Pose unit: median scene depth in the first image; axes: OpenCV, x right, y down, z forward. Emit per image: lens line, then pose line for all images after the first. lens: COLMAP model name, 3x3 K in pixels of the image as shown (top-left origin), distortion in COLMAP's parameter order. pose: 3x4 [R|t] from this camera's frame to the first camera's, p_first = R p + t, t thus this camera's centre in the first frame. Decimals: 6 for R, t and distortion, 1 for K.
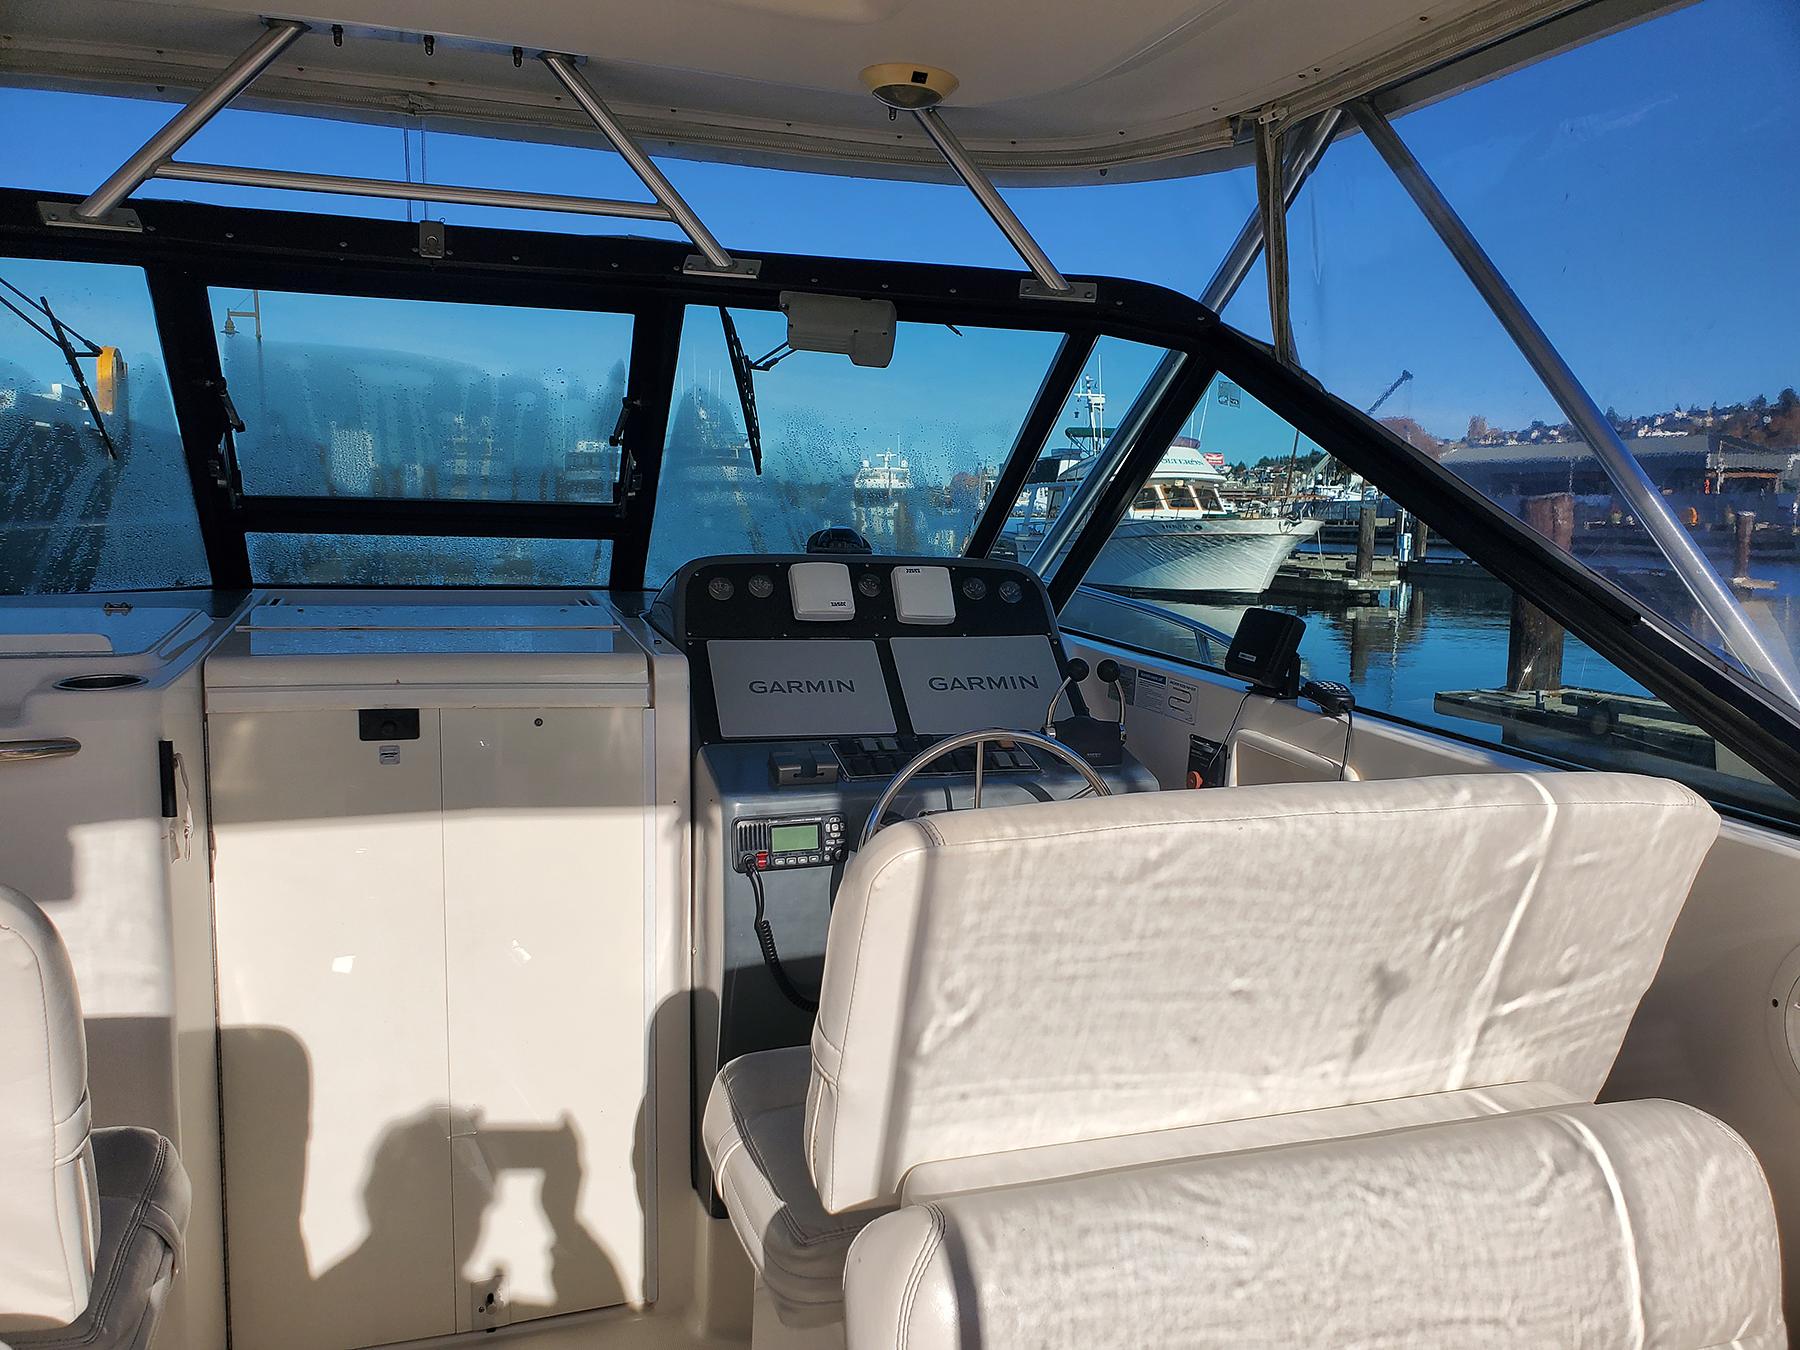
lens RADIAL K [[1404.5, 0, 865.6], [0, 1404.5, 687.9], [0, 0, 1]] dist [0.034837, -0.010338]
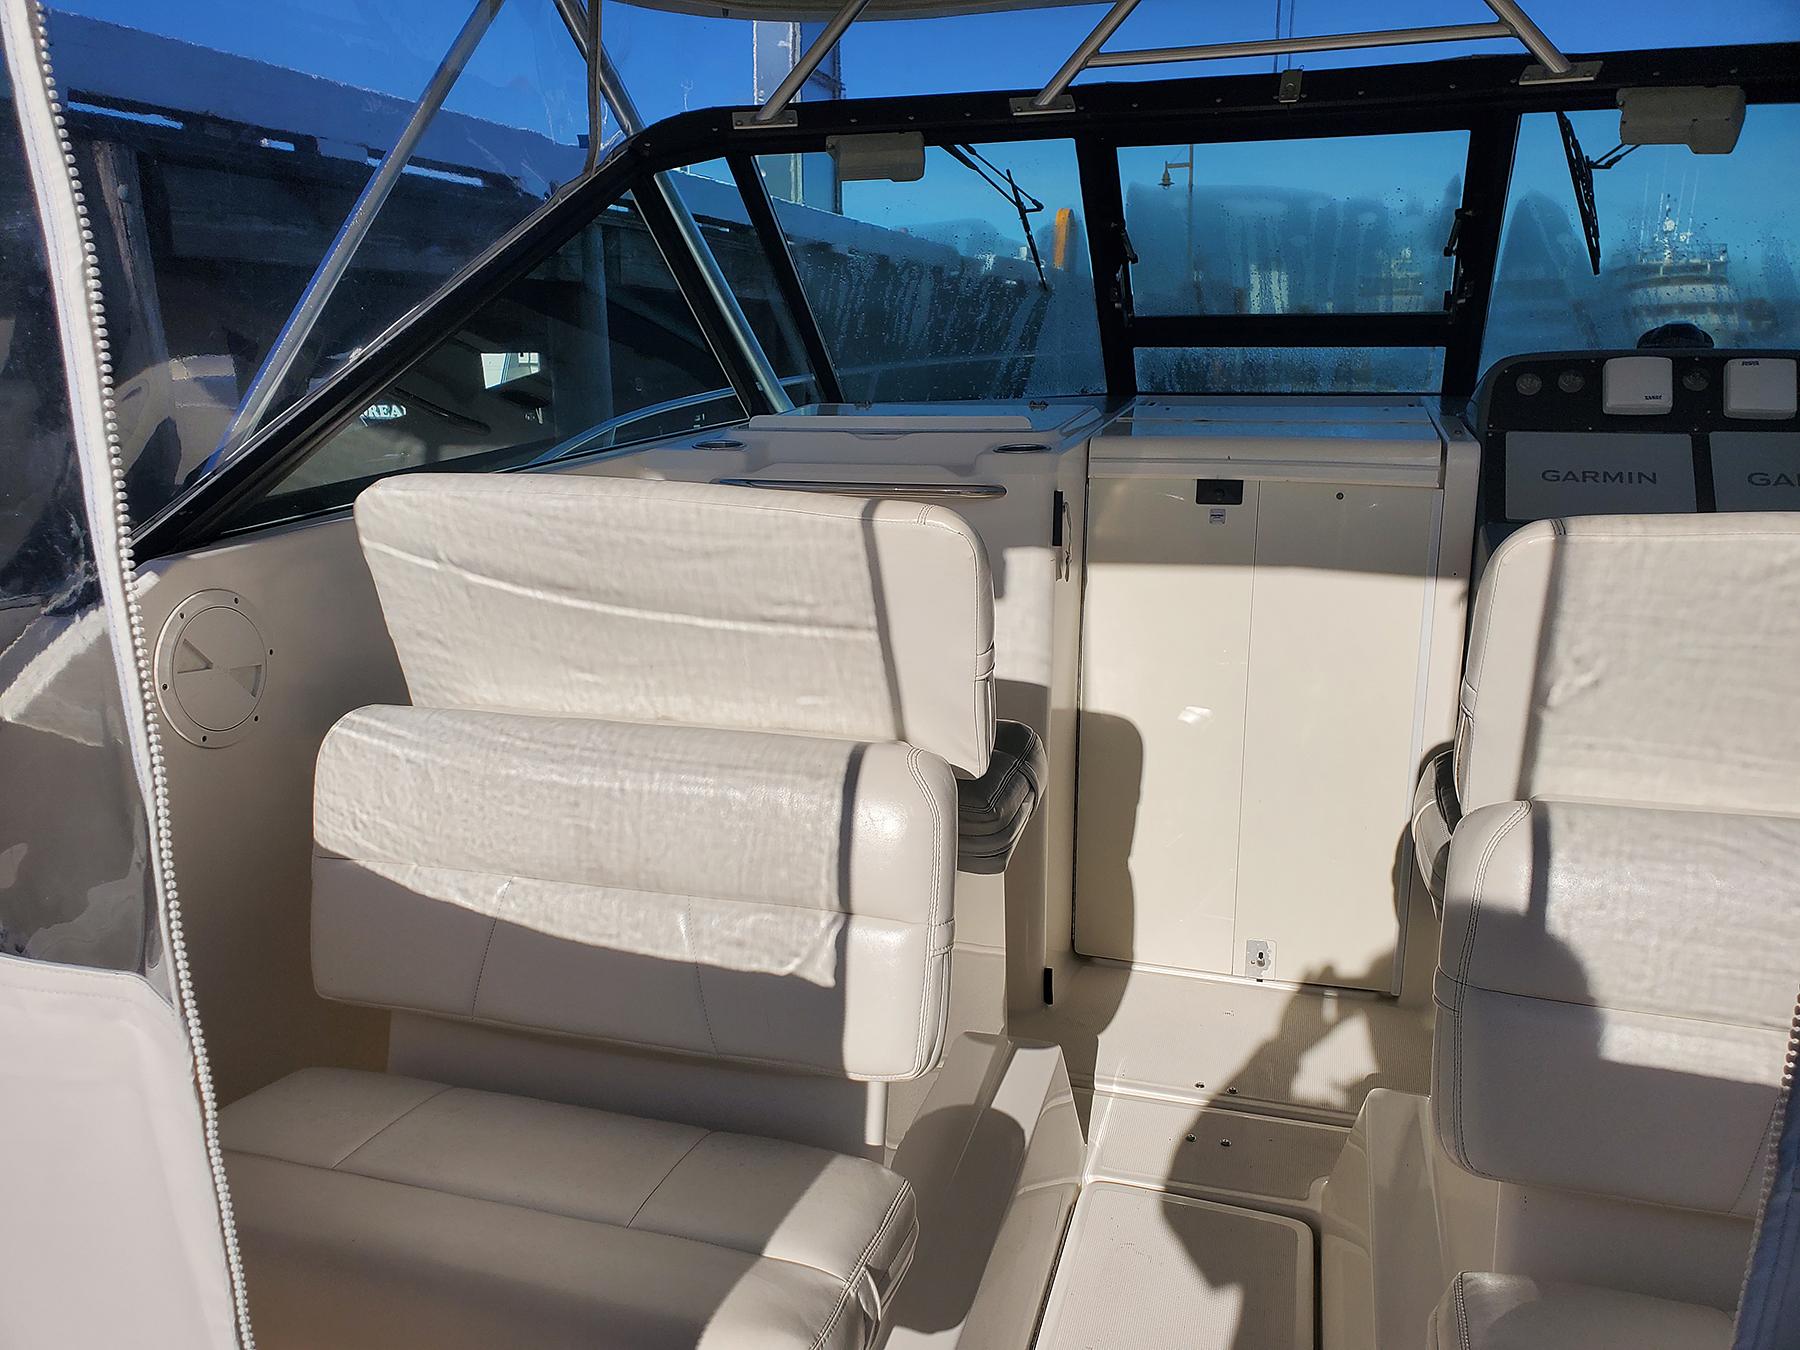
lens RADIAL K [[1404.5, 0, 865.6], [0, 1404.5, 687.9], [0, 0, 1]] dist [0.034837, -0.010338]
pose [[0.818265, 0.112248, -0.563775, 0.124109], [-0.050016, 0.990933, 0.124702, 0.053758], [0.572660, -0.073841, 0.816460, -0.211545]]
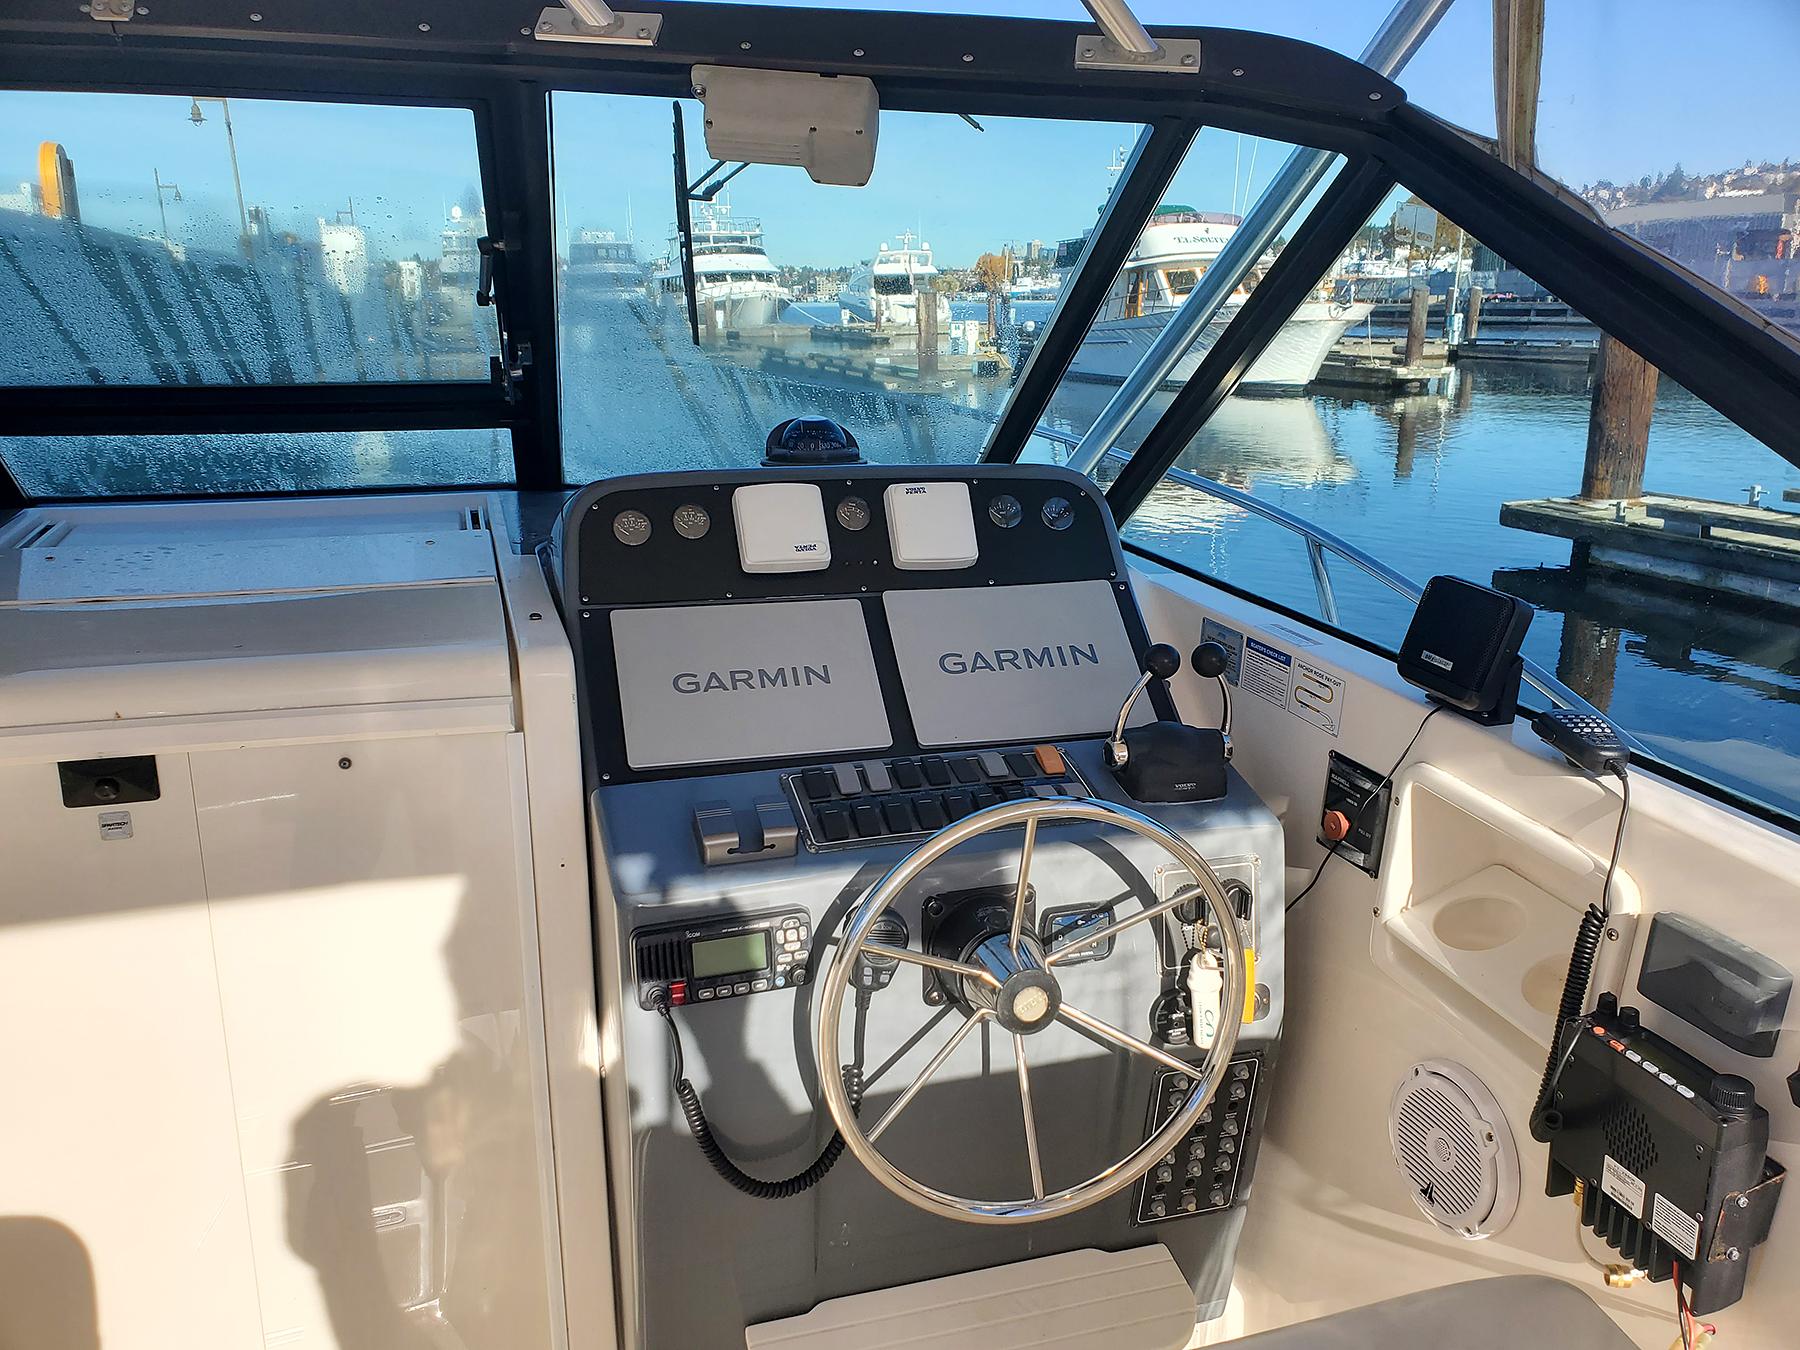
lens RADIAL K [[1339.6, 0, 867.6], [0, 1339.6, 663.1], [0, 0, 1]] dist [-0.002214, 0.039101]
pose [[0.999636, -0.014669, -0.022641, 0.025567], [0.017906, 0.988502, 0.150144, -0.104084], [0.020179, -0.150494, 0.988405, 0.361520]]
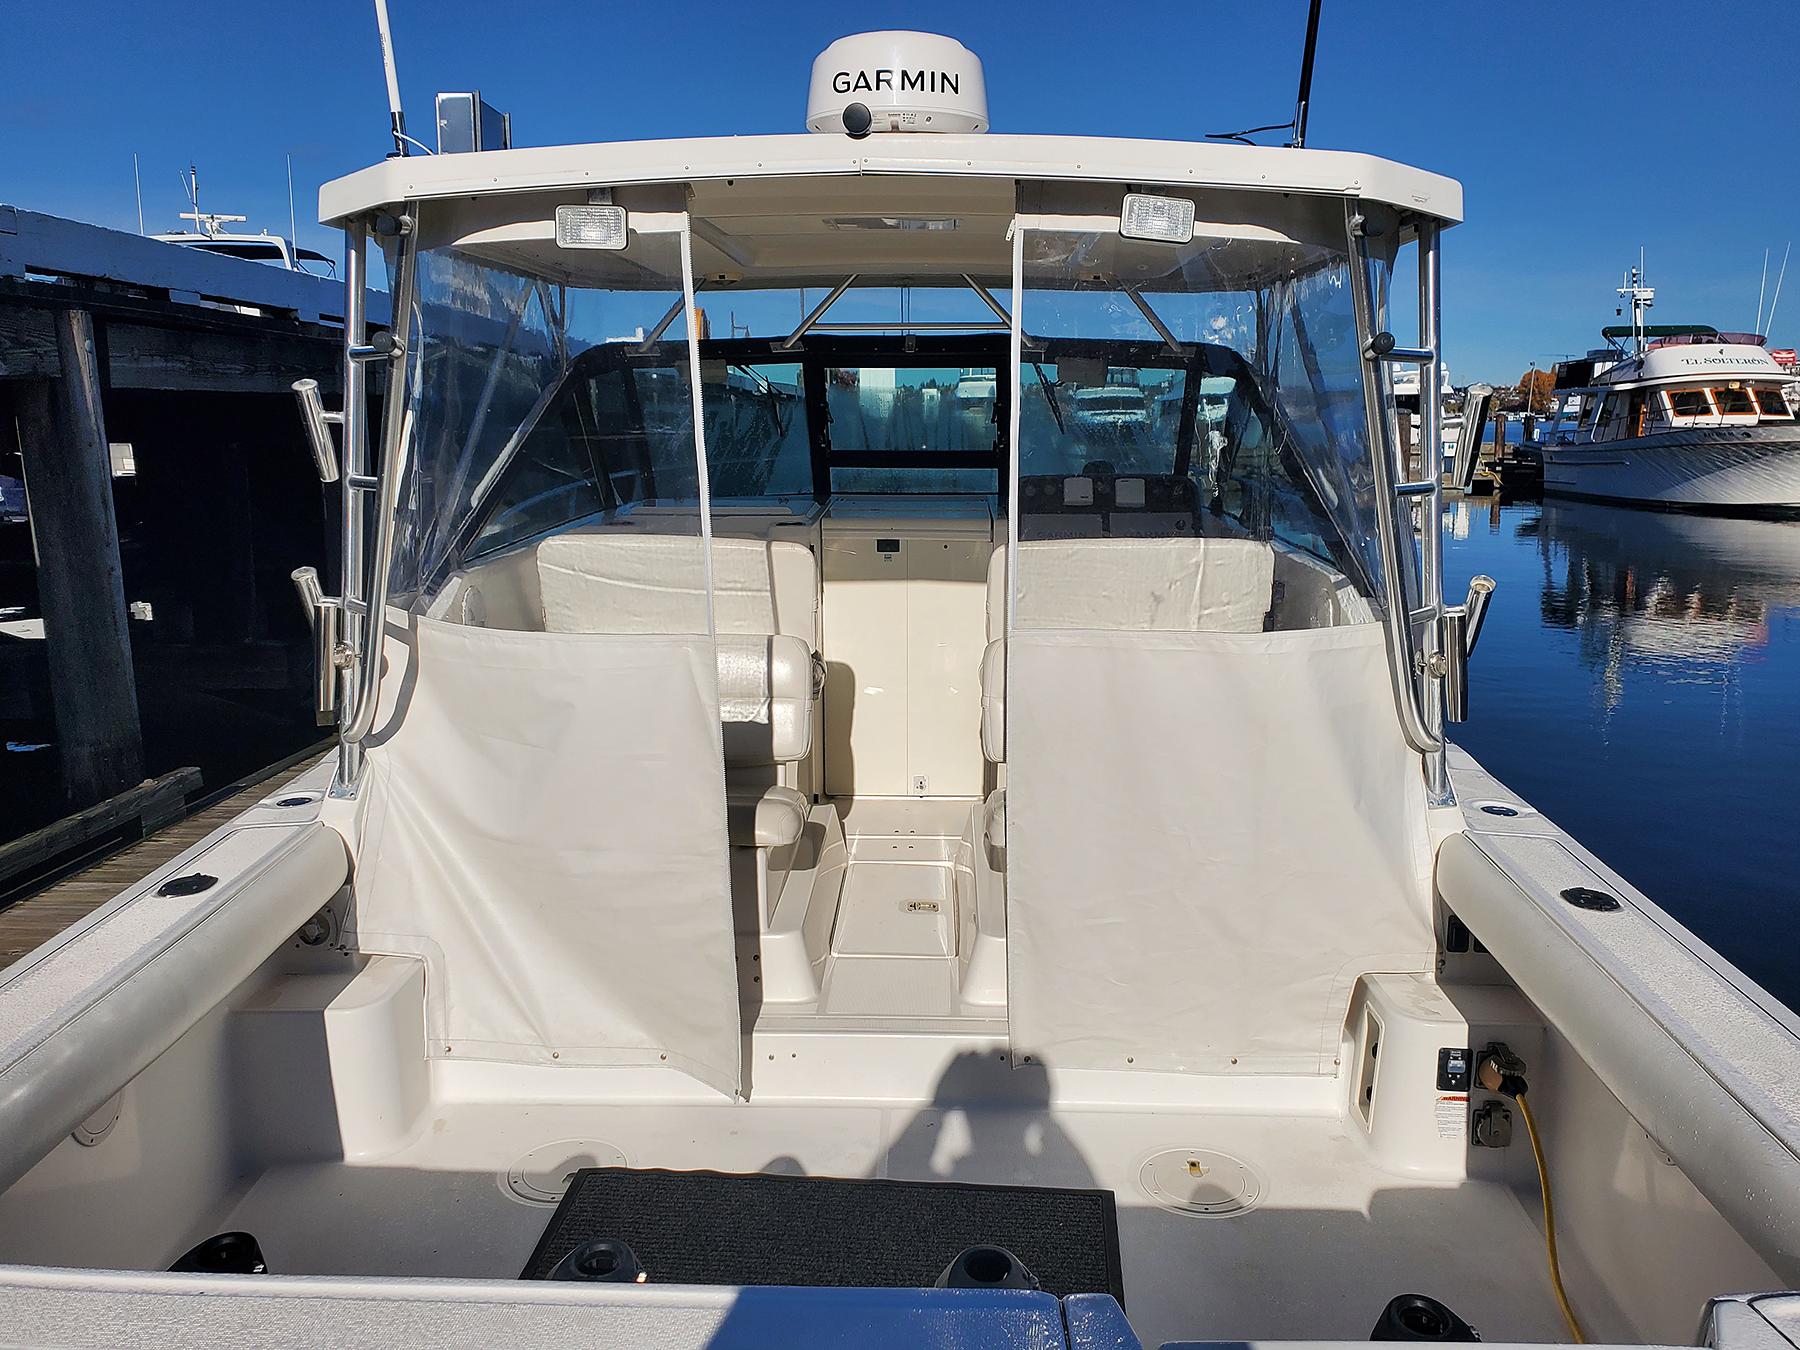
lens RADIAL K [[2062.8, 0, 900.0], [0, 2062.8, 675.0], [0, 0, 1]] dist [0.391615, -1.265121]
pose [[0.946200, 0.026169, -0.322523, 0.781787], [-0.025070, 0.999657, 0.007563, 0.206075], [0.322610, 0.000930, 0.946532, -2.211987]]
